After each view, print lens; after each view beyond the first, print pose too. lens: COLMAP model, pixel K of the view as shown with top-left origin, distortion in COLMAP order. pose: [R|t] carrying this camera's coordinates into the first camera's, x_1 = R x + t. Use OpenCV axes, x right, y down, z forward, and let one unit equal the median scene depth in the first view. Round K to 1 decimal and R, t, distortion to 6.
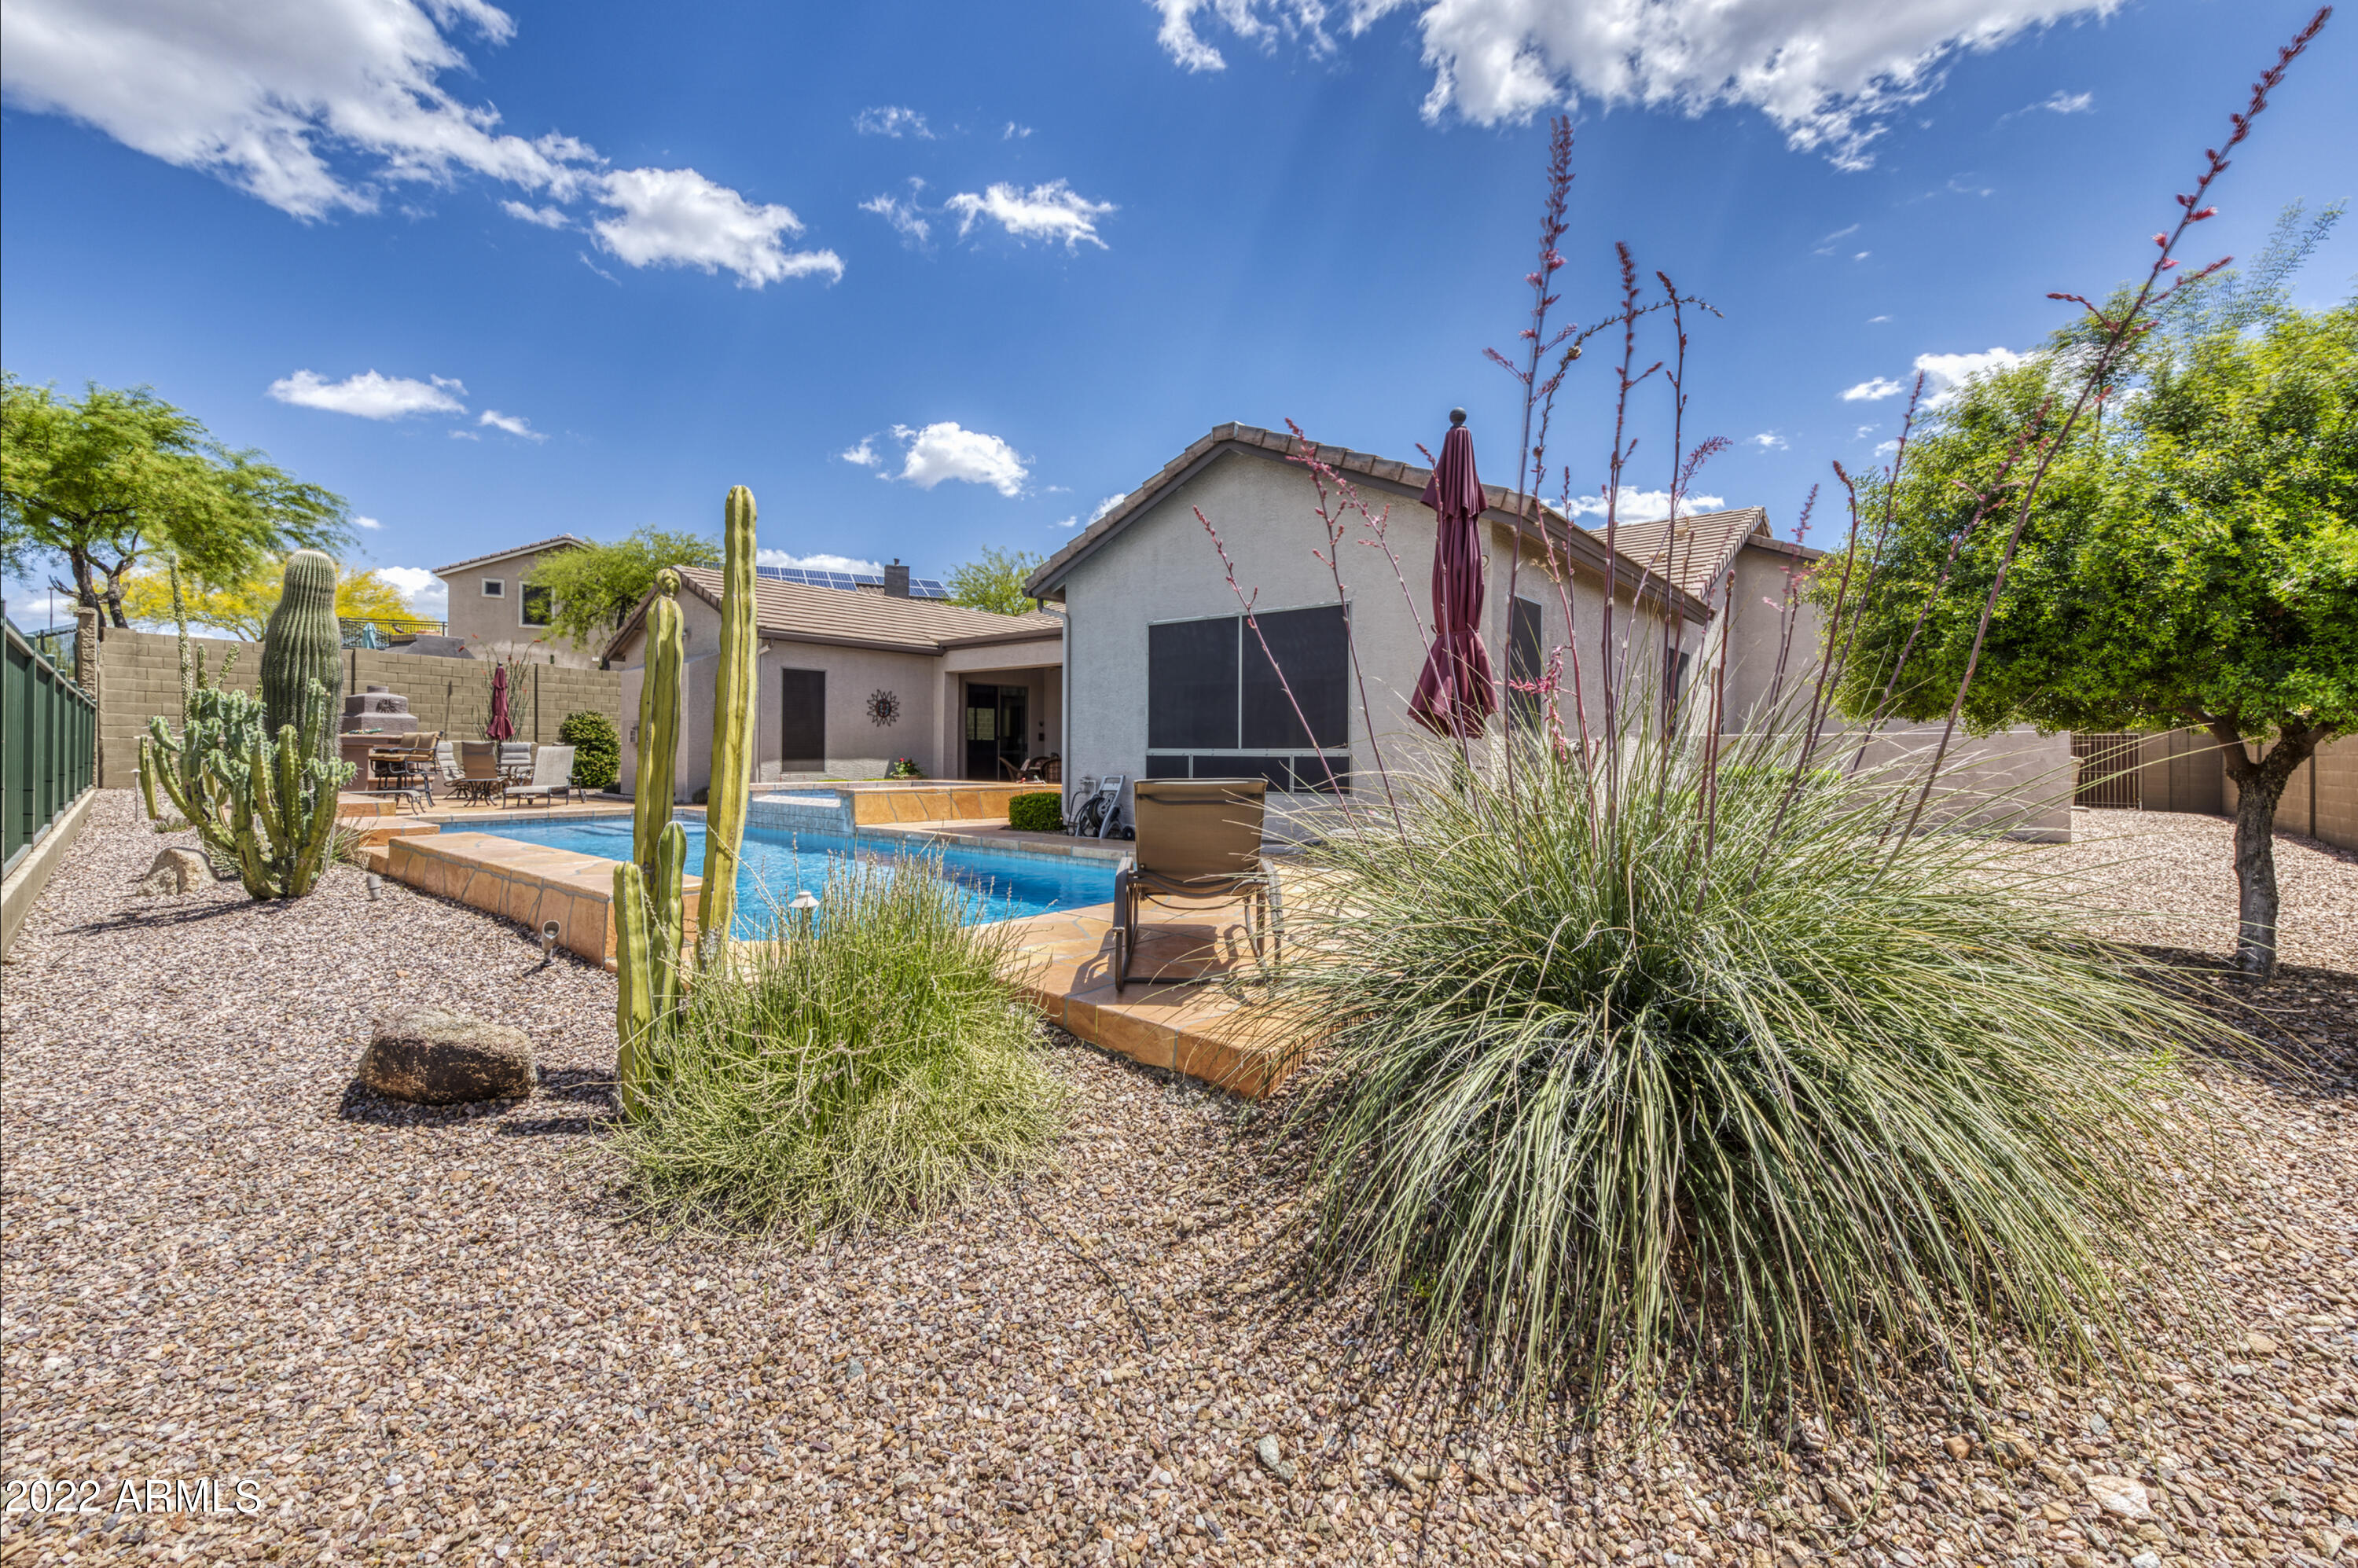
lens RADIAL K [[923.7, 0, 1167.0], [0, 923.7, 768.9], [0, 0, 1]] dist [0.002359, 0.000106]
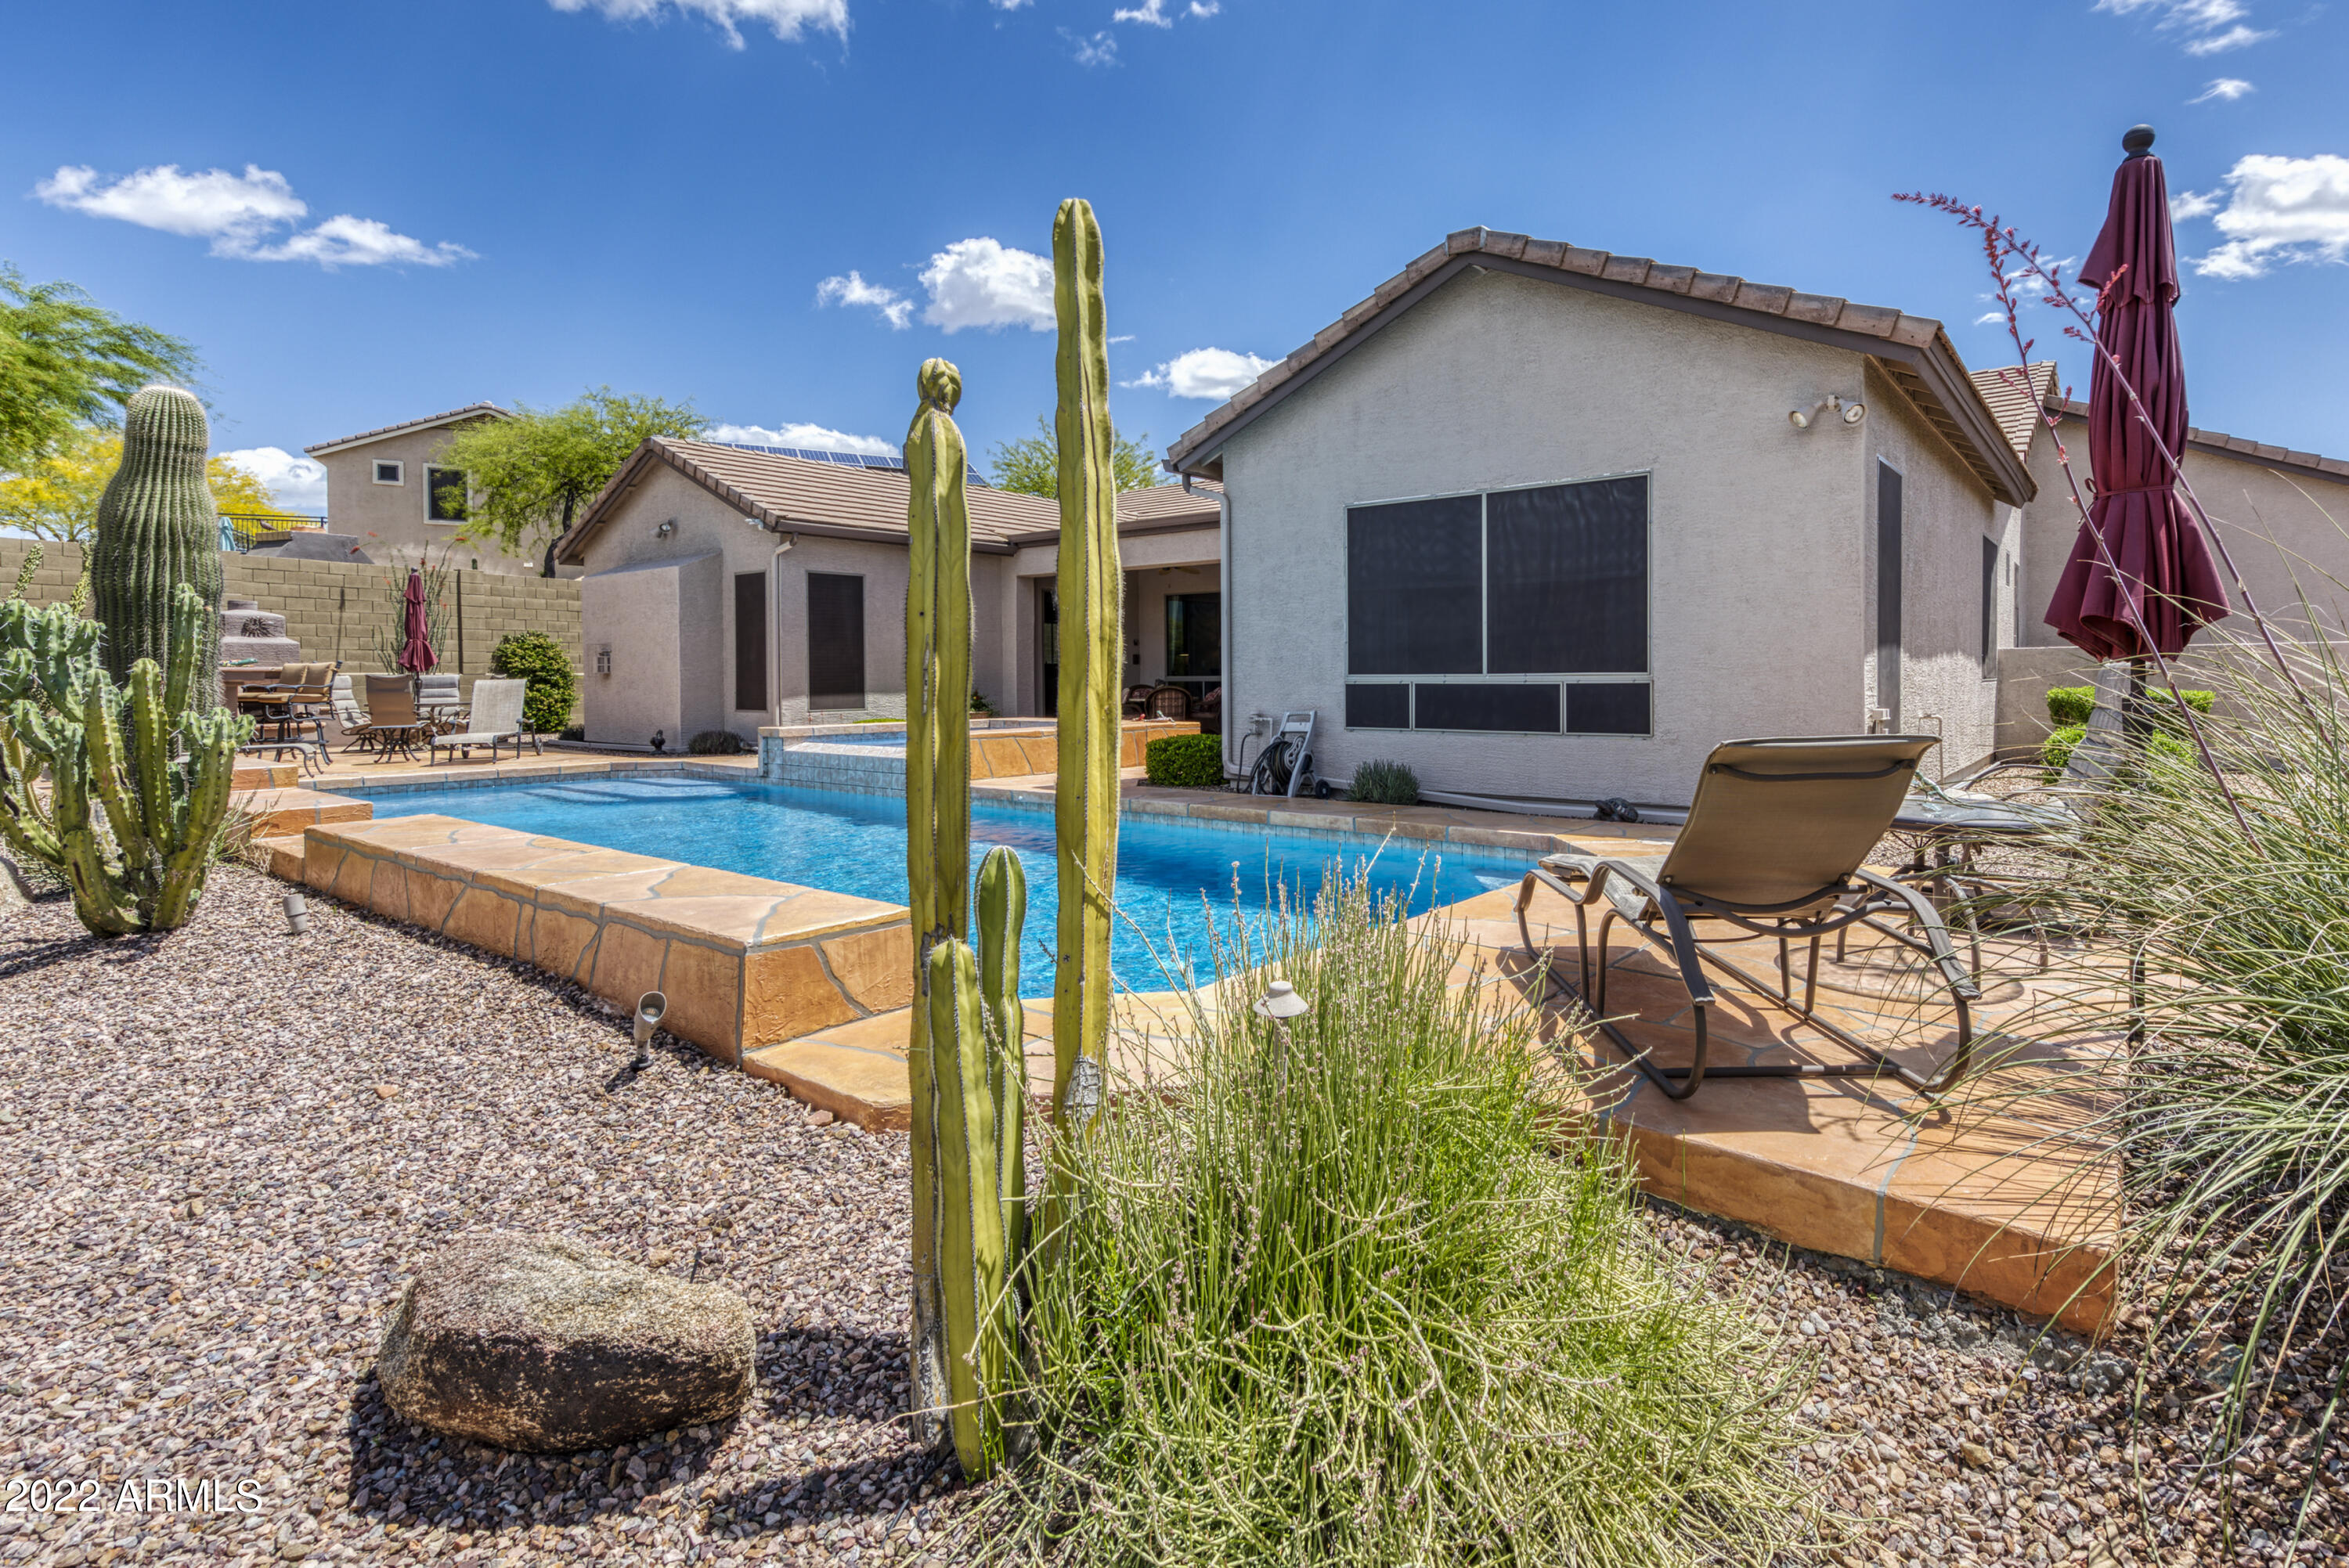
lens RADIAL K [[1115.7, 0, 1292.4], [0, 1115.7, 713.4], [0, 0, 1]] dist [0.002251, -0.000110]
pose [[0.998421, -0.014027, 0.054403, -0.171379], [0.013109, 0.999766, 0.017185, -0.010340], [-0.054632, -0.016445, 0.998371, 0.160337]]
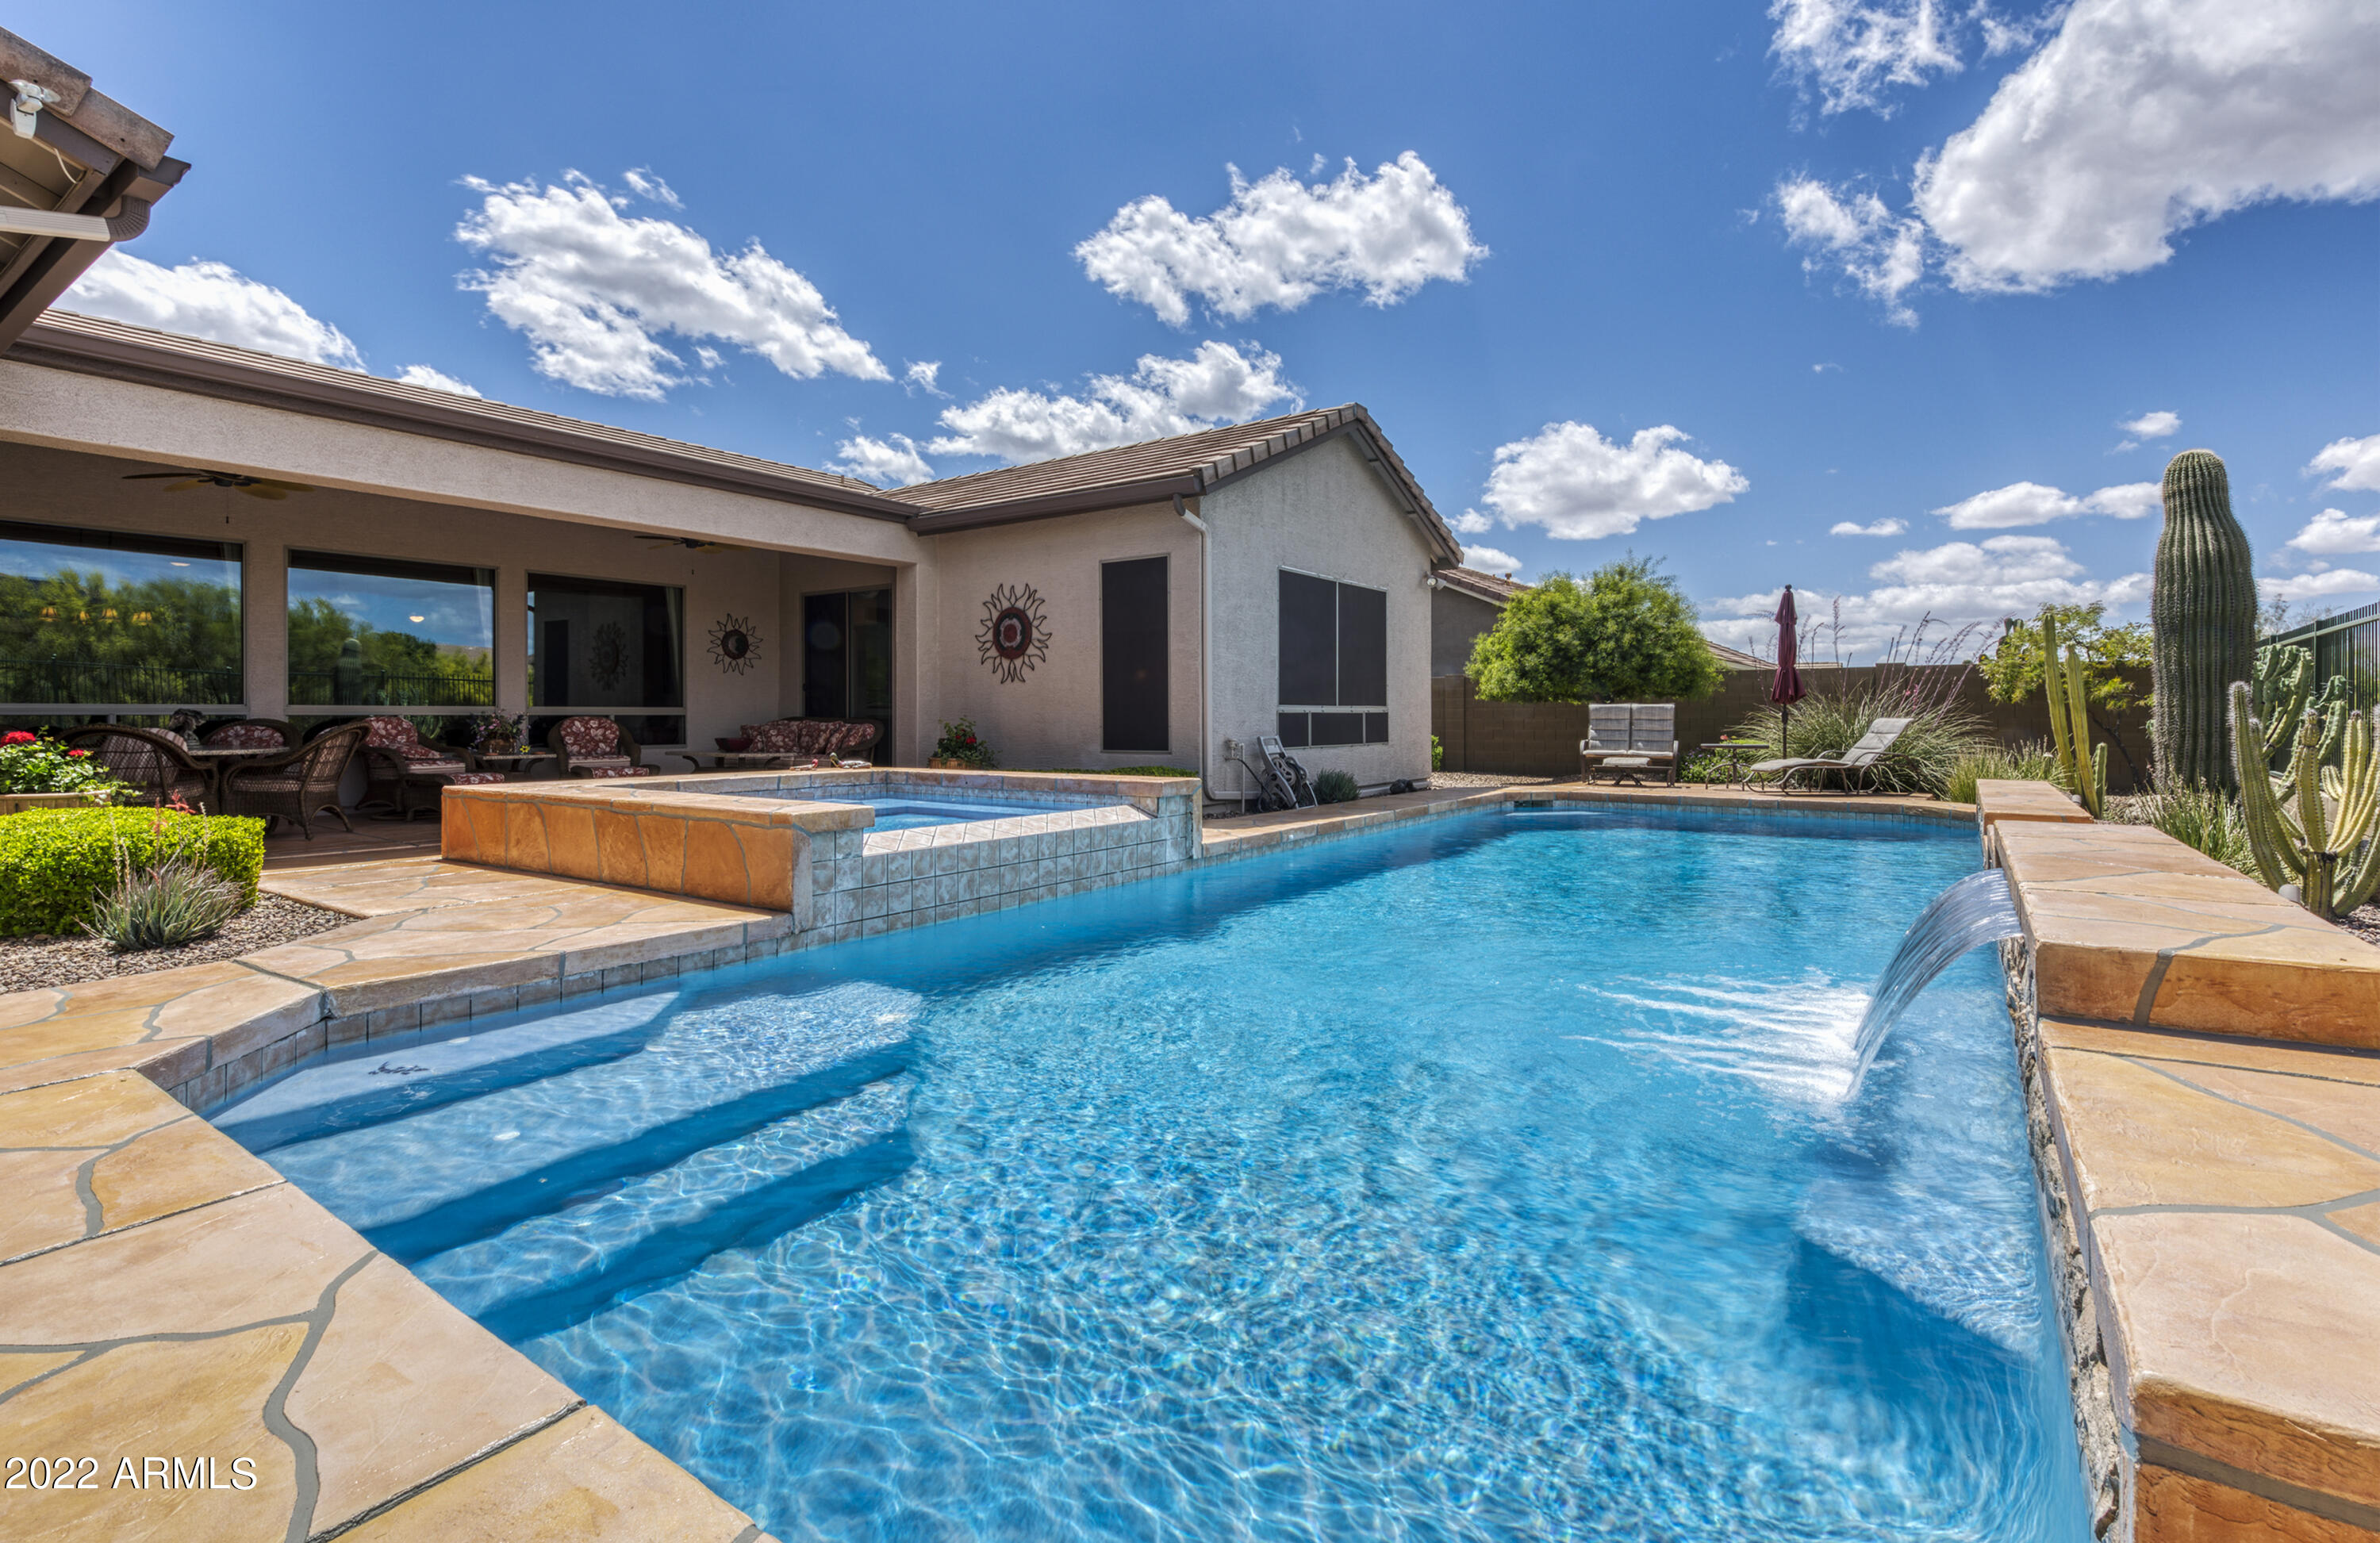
lens RADIAL K [[1093.7, 0, 1187.3], [0, 1093.7, 709.0], [0, 0, 1]] dist [-0.003792, -0.000474]
pose [[-0.073930, -0.006924, 0.997239, -1.621409], [0.010953, 0.999910, 0.007755, -0.040963], [-0.997203, 0.011496, -0.073847, 1.750881]]
